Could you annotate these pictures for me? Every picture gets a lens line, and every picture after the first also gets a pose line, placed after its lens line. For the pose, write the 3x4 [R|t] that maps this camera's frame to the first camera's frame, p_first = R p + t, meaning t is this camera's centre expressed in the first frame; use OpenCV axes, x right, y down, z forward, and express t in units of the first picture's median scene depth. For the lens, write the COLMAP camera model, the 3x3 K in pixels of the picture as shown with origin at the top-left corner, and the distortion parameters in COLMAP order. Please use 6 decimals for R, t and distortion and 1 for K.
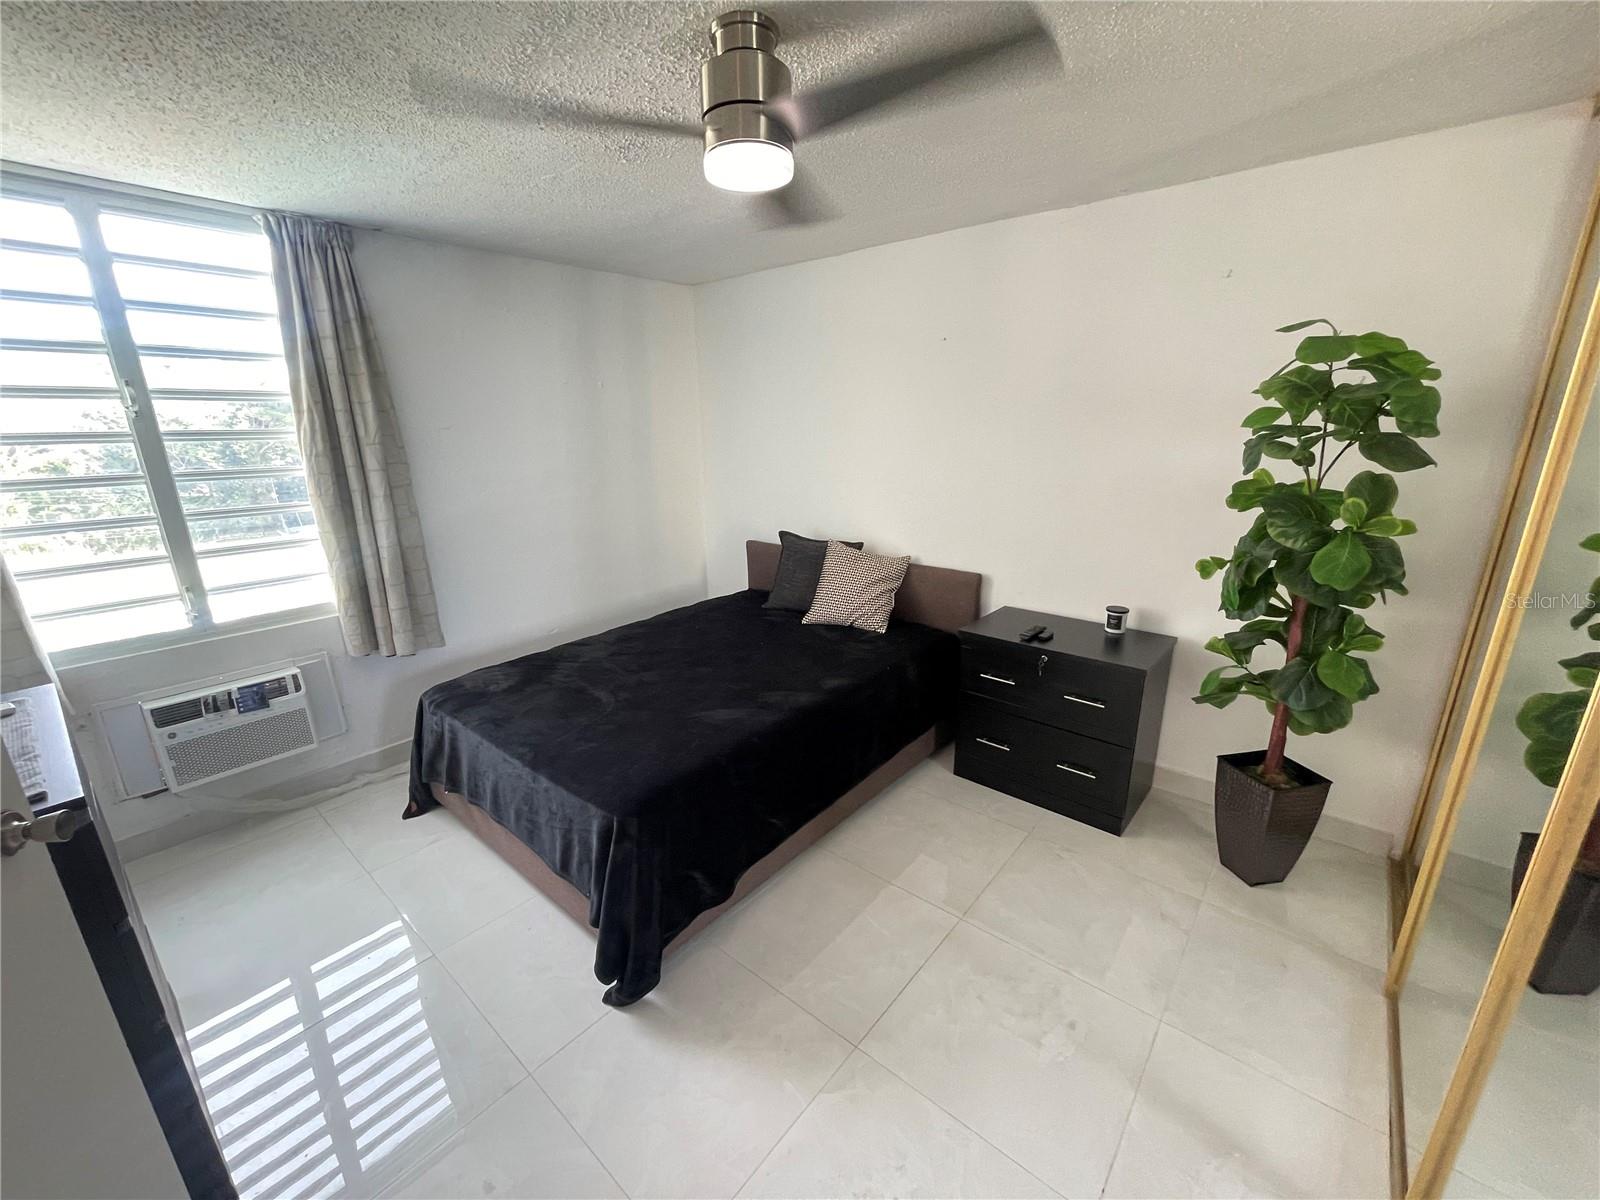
lens RADIAL K [[647.9, 0, 803.0], [0, 647.9, 615.8], [0, 0, 1]] dist [-0.001987, 0.000103]
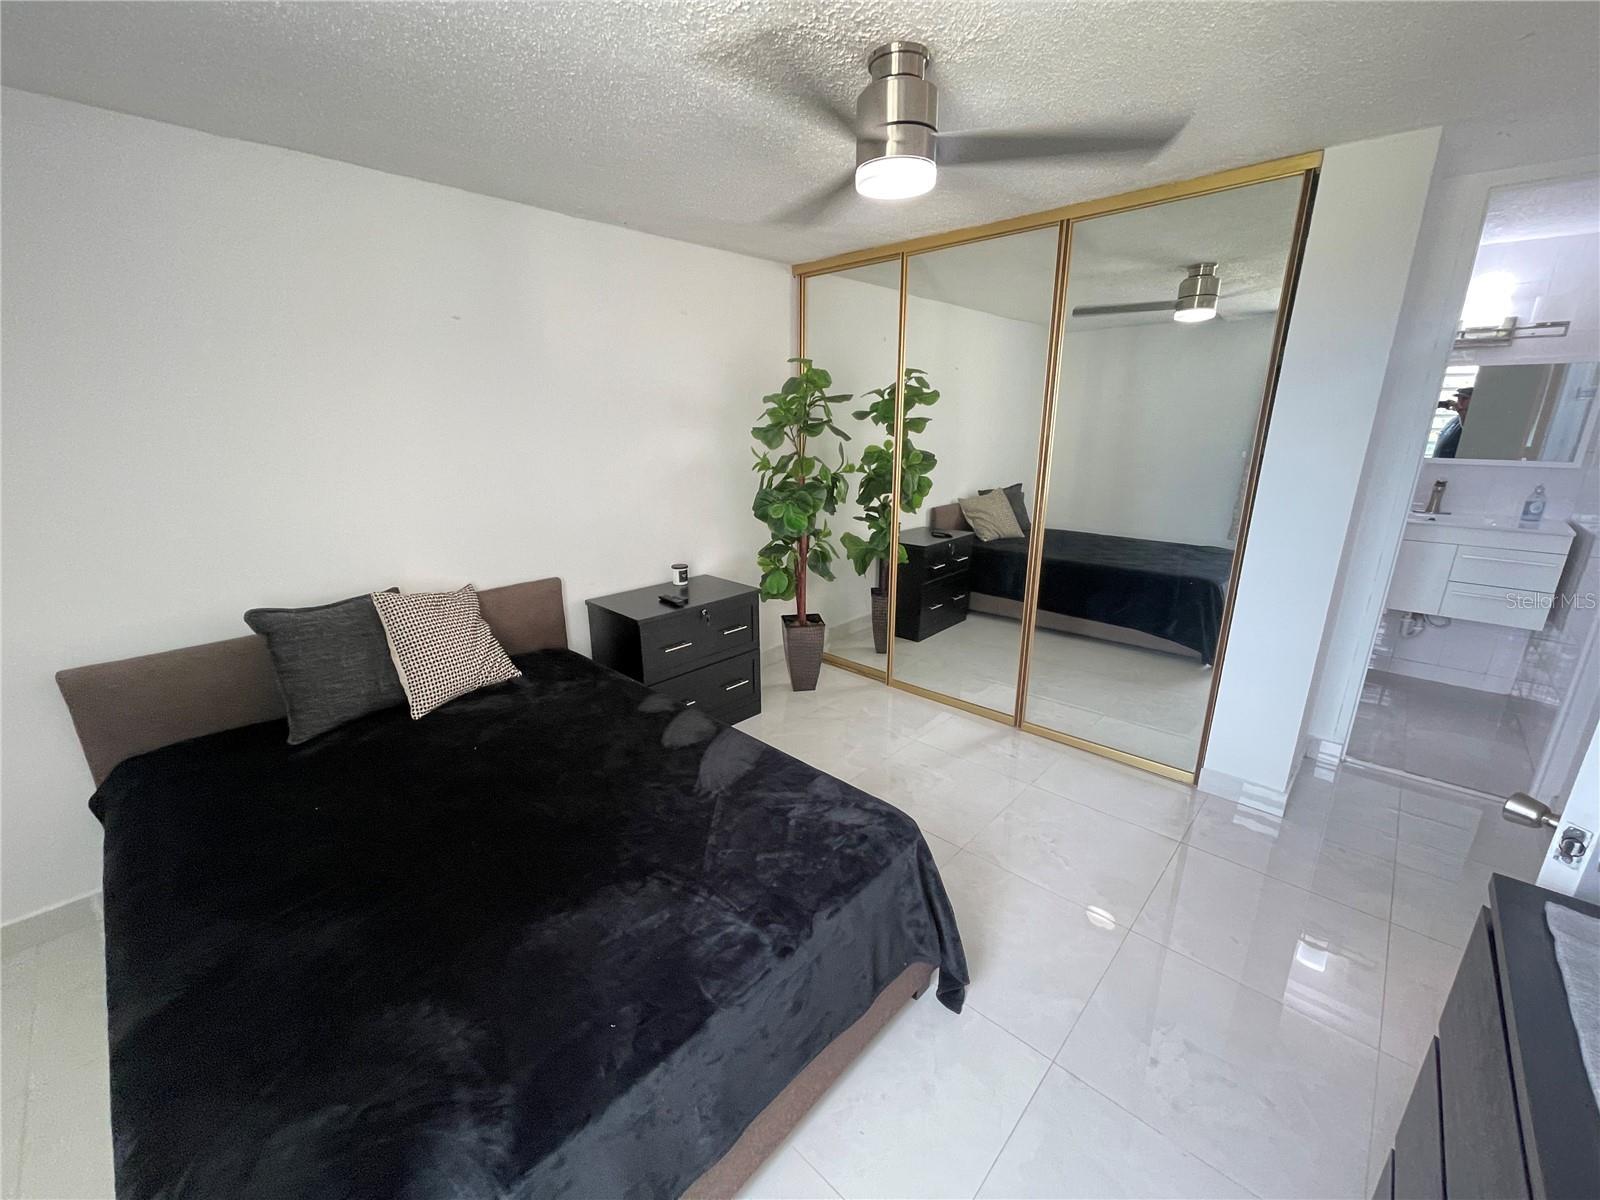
lens RADIAL K [[647.9, 0, 793.5], [0, 647.9, 602.9], [0, 0, 1]] dist [-0.001987, 0.000103]
pose [[0.047729, -0.264269, 0.963267, -0.604651], [0.290736, 0.926287, 0.239718, -0.149506], [-0.955612, 0.268615, 0.121043, 0.532931]]
